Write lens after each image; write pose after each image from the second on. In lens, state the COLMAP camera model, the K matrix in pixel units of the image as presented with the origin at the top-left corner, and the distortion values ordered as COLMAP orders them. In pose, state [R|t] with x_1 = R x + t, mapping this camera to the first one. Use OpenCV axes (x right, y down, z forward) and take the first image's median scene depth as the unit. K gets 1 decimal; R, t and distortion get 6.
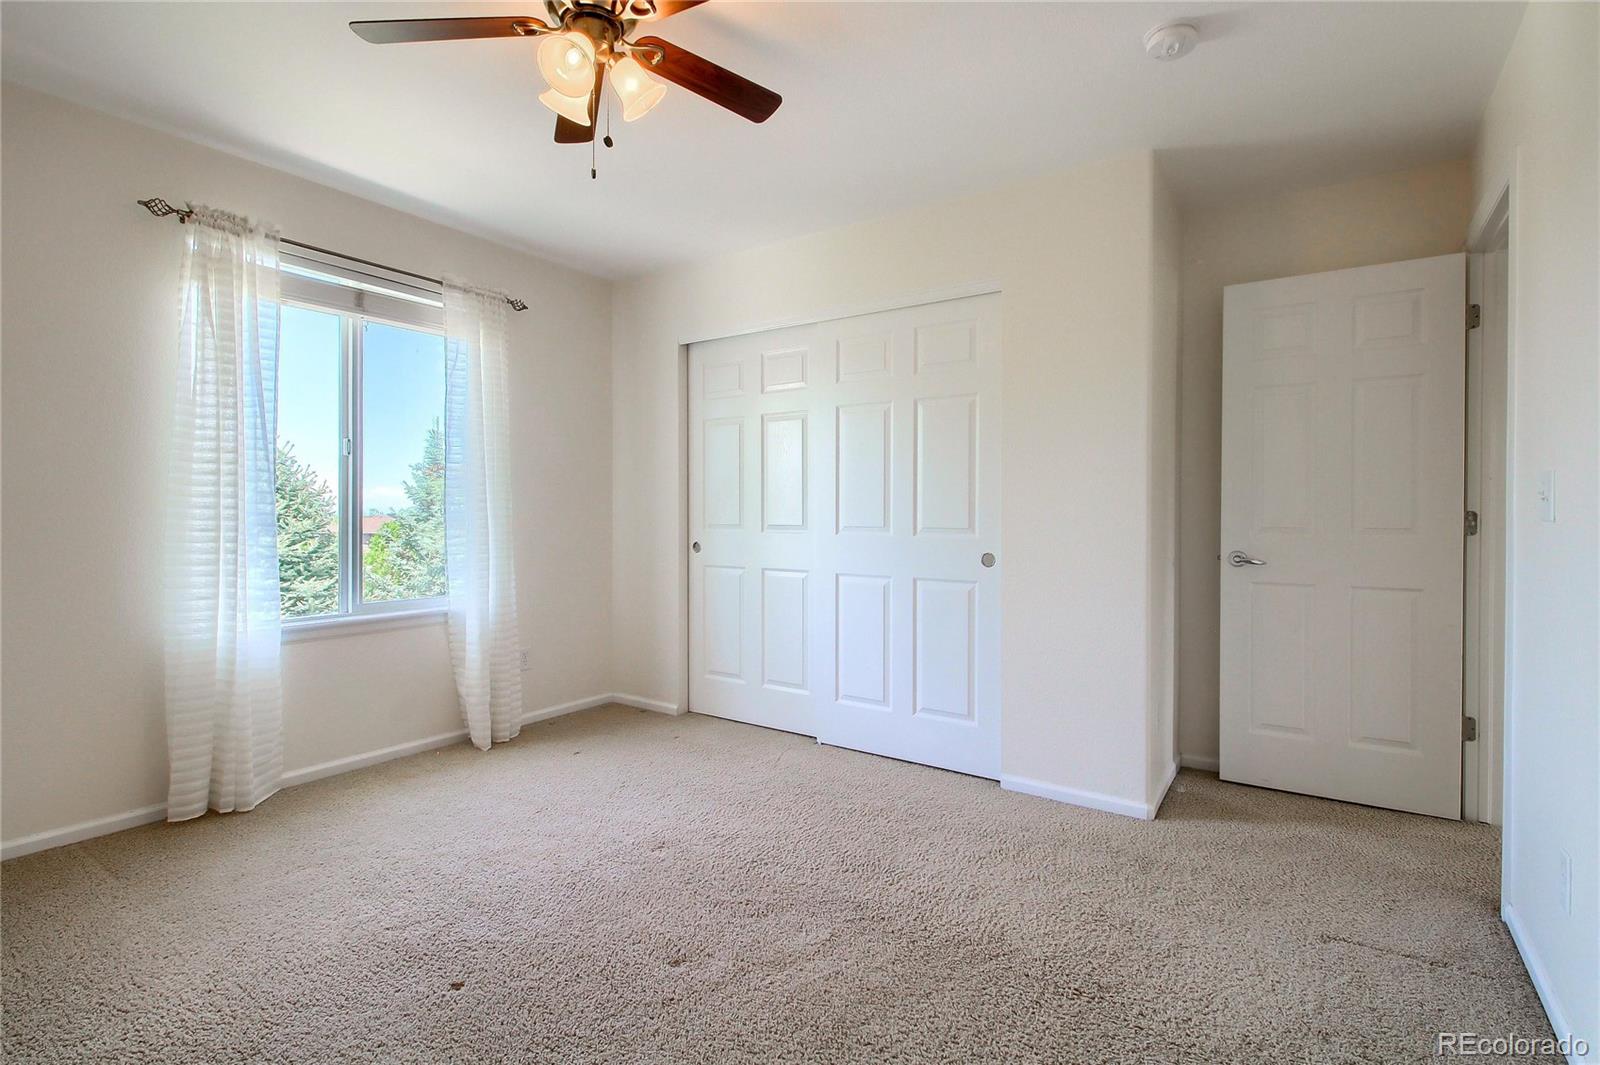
lens RADIAL K [[746.8, 0, 800.8], [0, 746.8, 518.4], [0, 0, 1]] dist [0.017687, -0.013074]
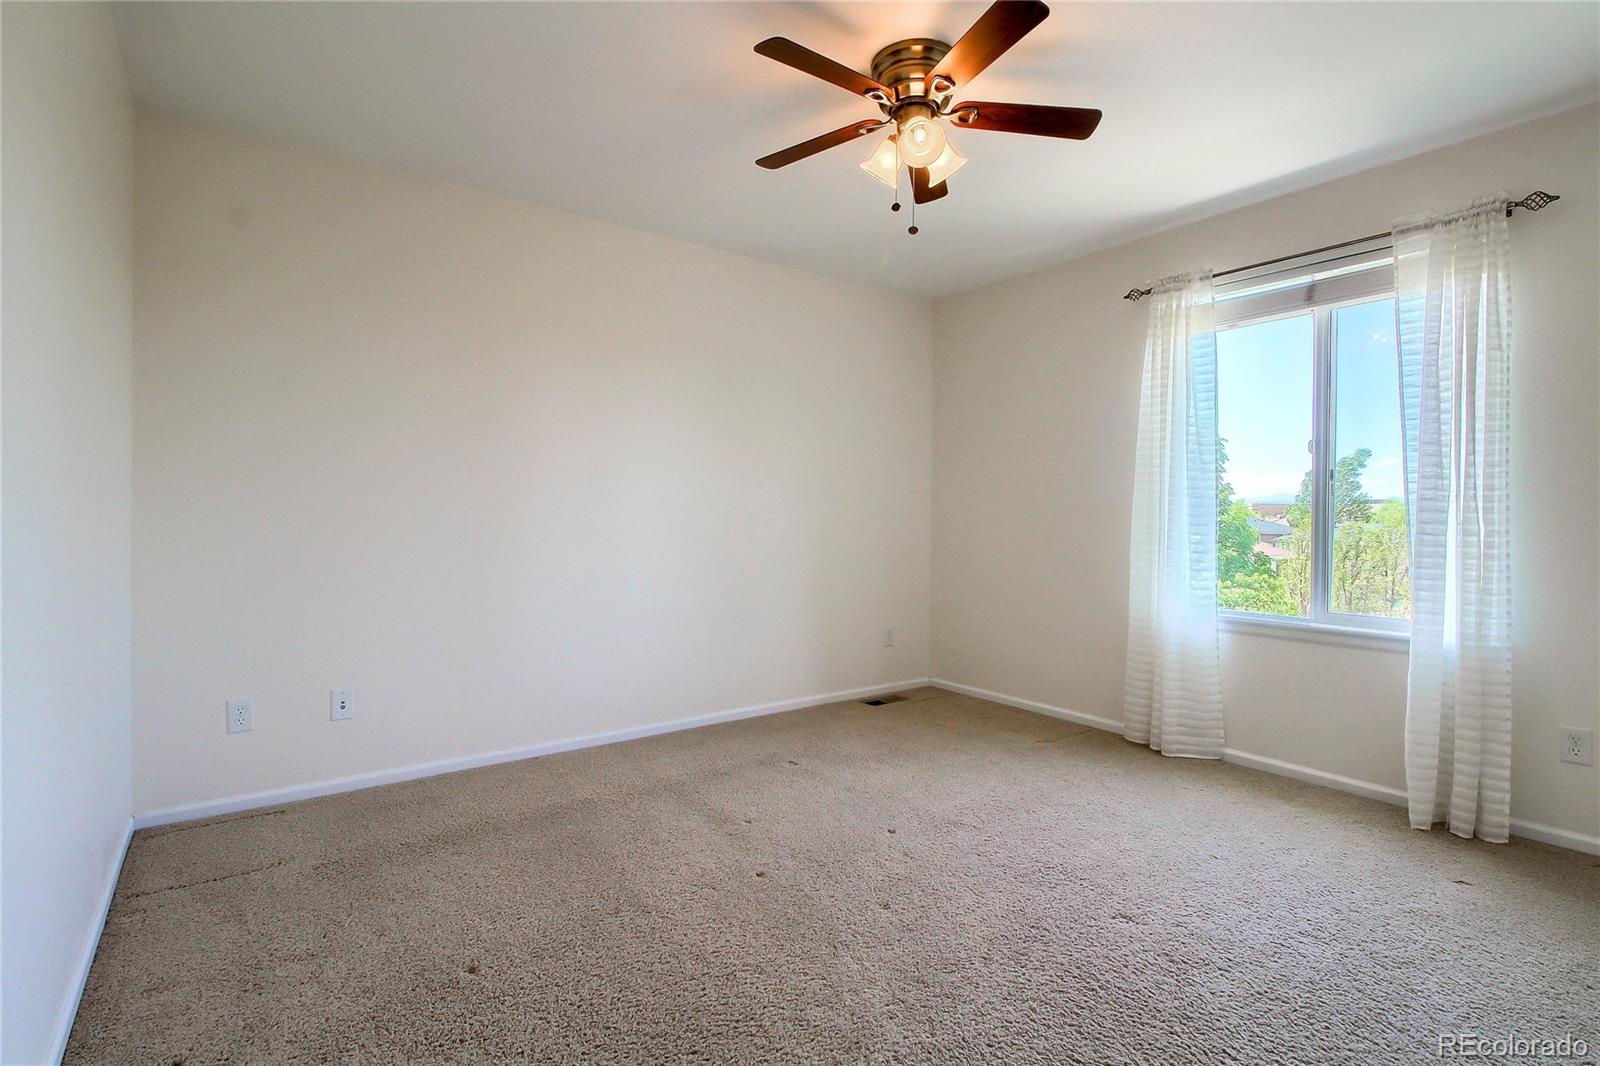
lens RADIAL K [[746.8, 0, 800.8], [0, 746.8, 518.9], [0, 0, 1]] dist [0.017687, -0.013074]
pose [[-0.317642, 0.001783, -0.948209, 0.524362], [-0.010235, 0.999934, 0.005309, -0.001234], [0.948155, 0.011391, -0.317603, 0.686261]]
